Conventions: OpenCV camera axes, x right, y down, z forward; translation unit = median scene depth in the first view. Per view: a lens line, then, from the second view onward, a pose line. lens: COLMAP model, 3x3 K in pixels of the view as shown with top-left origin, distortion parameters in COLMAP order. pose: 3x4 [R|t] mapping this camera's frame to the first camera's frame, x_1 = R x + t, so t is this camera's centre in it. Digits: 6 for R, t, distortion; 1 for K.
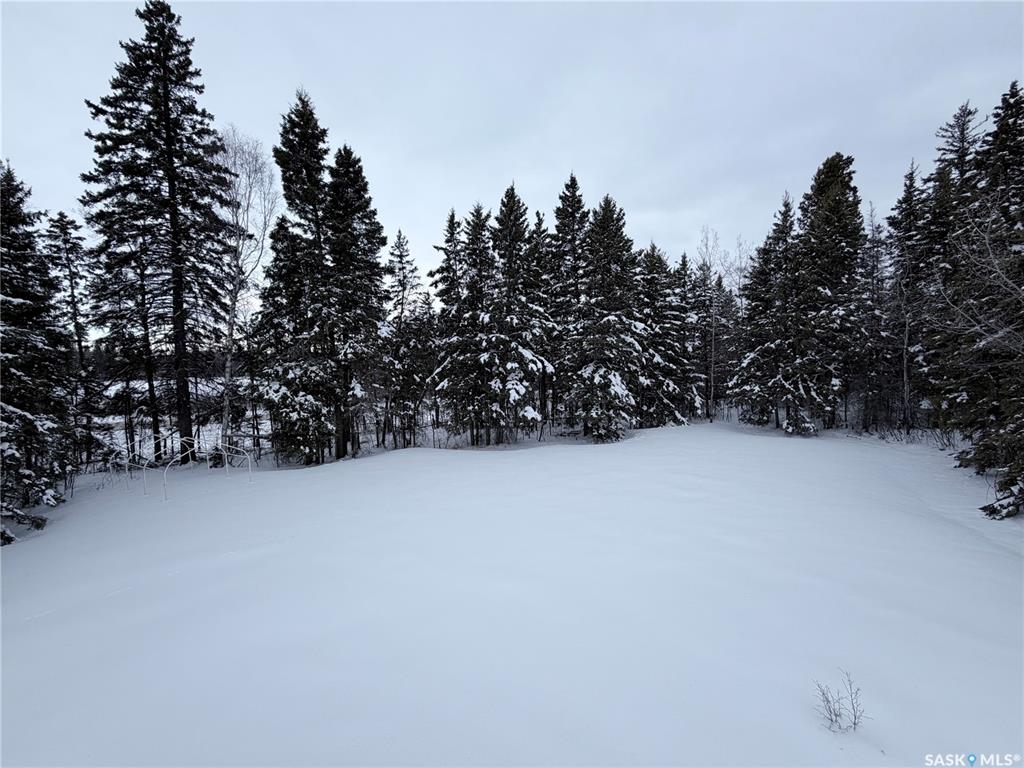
lens RADIAL K [[406.8, 0, 508.7], [0, 406.8, 386.4], [0, 0, 1]] dist [0.000058, -0.000066]
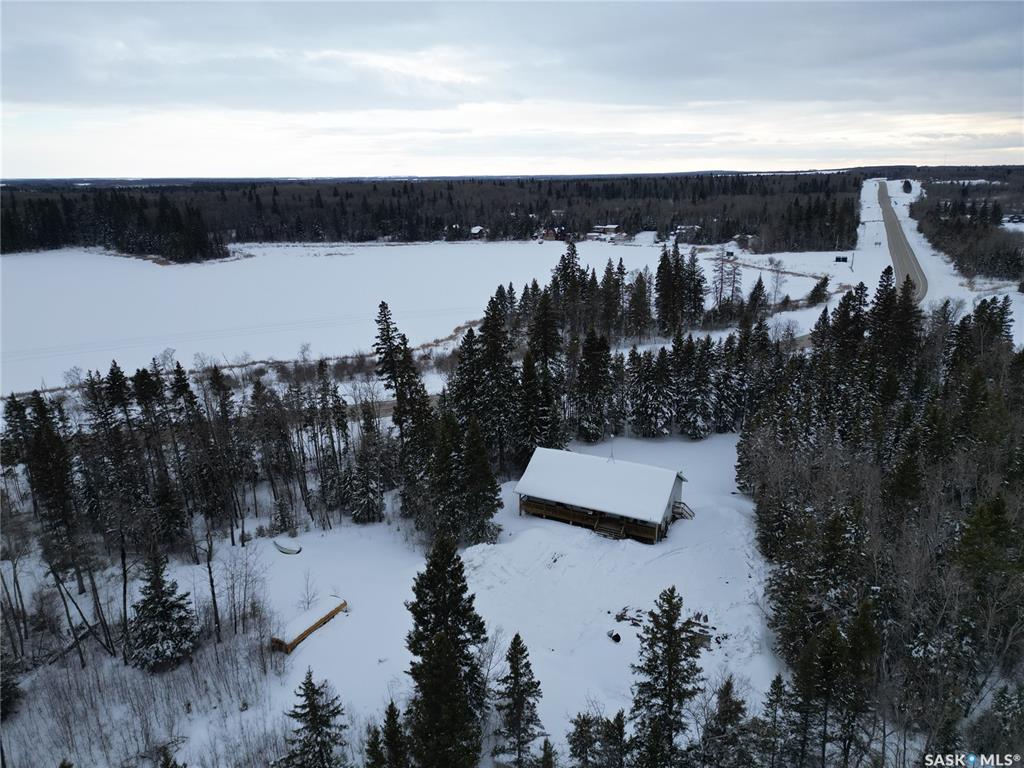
lens RADIAL K [[707.4, 0, 505.9], [0, 707.4, 386.2], [0, 0, 1]] dist [0.047087, -0.014259]
pose [[0.969811, 0.061738, -0.235913, 0.116721], [-0.001297, 0.968713, 0.248181, -1.377434], [0.243854, -0.240383, 0.939548, -3.622992]]
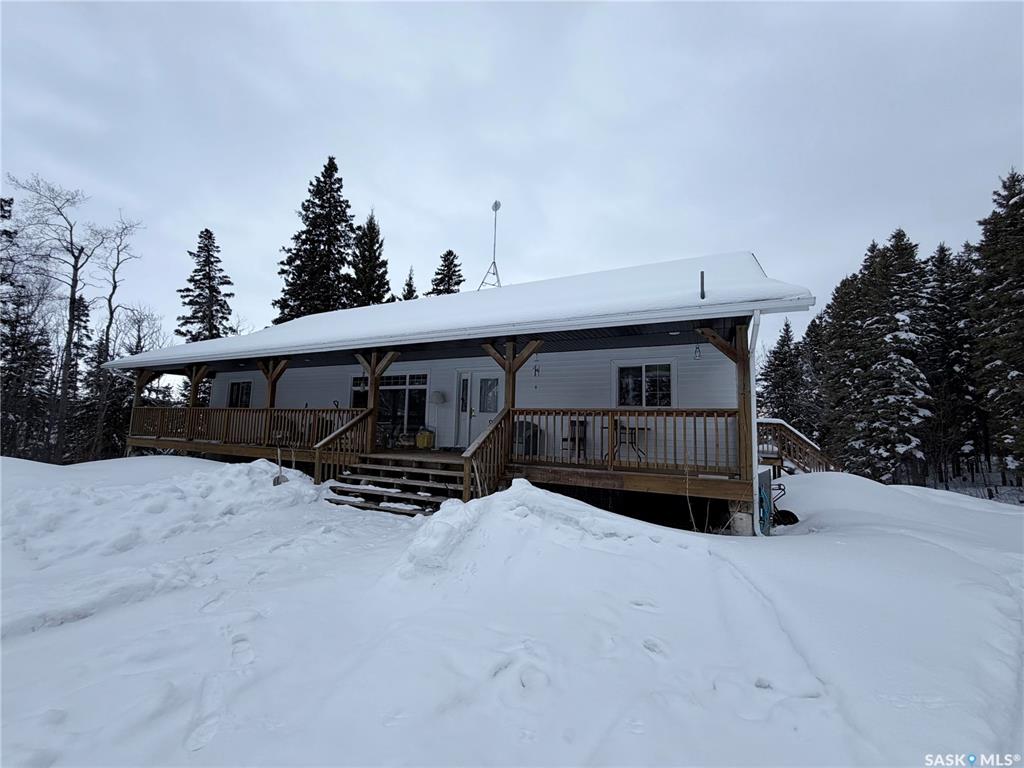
lens RADIAL K [[406.8, 0, 511.9], [0, 406.8, 386.5], [0, 0, 1]] dist [0.000058, -0.000066]
pose [[0.973517, 0.005649, -0.228543, -0.016086], [-0.039265, 0.988971, -0.142809, 0.078444], [0.225215, 0.148001, 0.963003, -0.826910]]
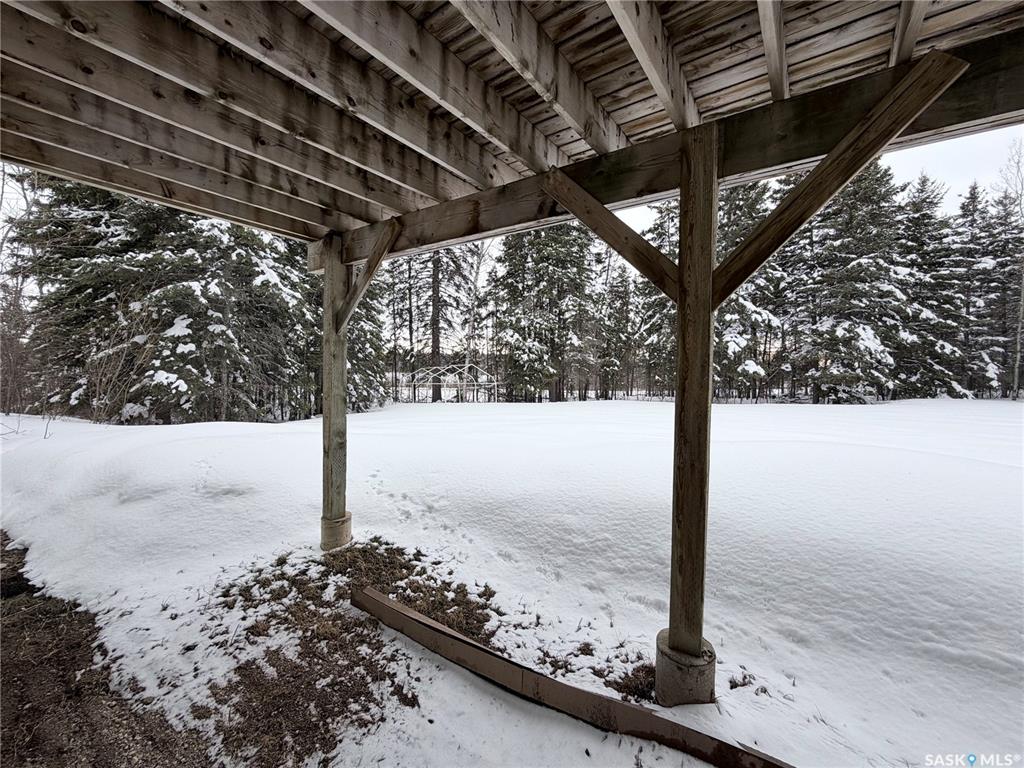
lens RADIAL K [[406.8, 0, 510.3], [0, 406.8, 386.5], [0, 0, 1]] dist [0.000058, -0.000066]
pose [[0.921590, 0.038649, -0.386235, -0.089721], [-0.041914, 0.999121, -0.000032, 0.125539], [0.385894, 0.016218, 0.922400, -0.070259]]
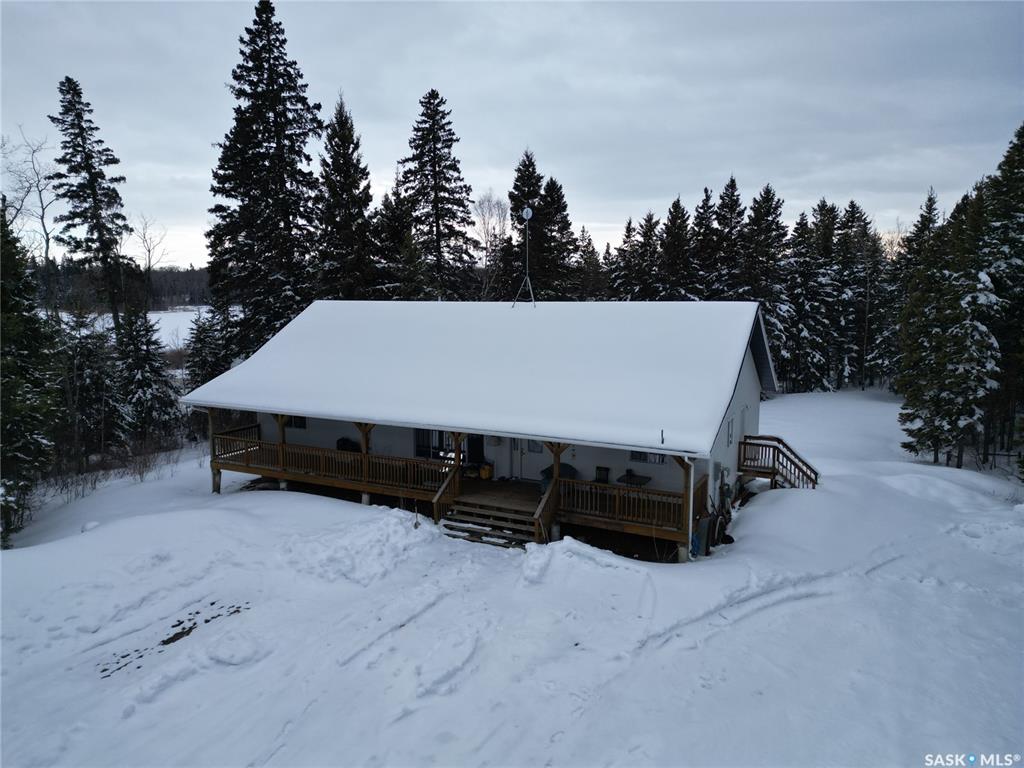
lens RADIAL K [[707.4, 0, 515.3], [0, 707.4, 385.3], [0, 0, 1]] dist [0.047087, -0.014259]
pose [[0.971670, 0.030527, -0.234361, 0.053325], [-0.007875, 0.995254, 0.096990, -0.126009], [0.236209, -0.092397, 0.967299, -1.313592]]
